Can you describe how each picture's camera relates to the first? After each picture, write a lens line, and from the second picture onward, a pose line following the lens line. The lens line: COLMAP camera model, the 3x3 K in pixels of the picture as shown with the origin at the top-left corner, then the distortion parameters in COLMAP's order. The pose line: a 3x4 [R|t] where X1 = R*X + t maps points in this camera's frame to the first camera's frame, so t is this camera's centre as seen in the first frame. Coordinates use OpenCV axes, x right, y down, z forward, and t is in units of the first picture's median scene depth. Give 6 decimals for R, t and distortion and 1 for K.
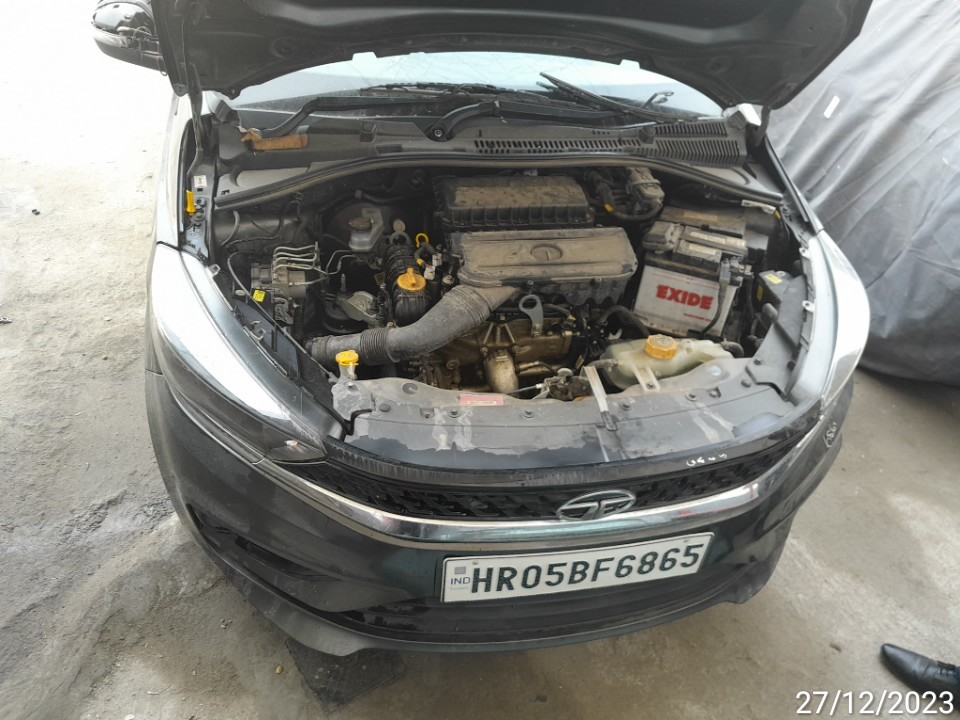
lens RADIAL K [[770.7, 0, 483.1], [0, 770.7, 362.8], [0, 0, 1]] dist [-0.013131, -0.013134]
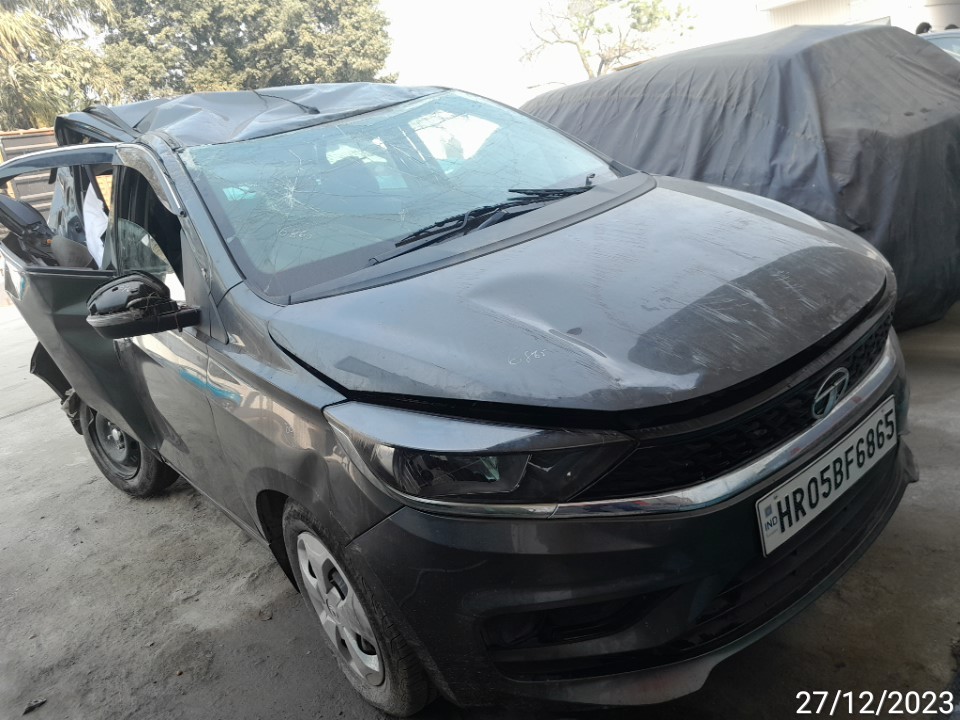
lens RADIAL K [[770.7, 0, 477.3], [0, 770.7, 363.6], [0, 0, 1]] dist [-0.013131, -0.013134]
pose [[0.849041, -0.410456, 0.332650, -0.485804], [0.500651, 0.826175, -0.258424, 0.133883], [-0.168756, 0.385954, 0.906952, 0.026393]]
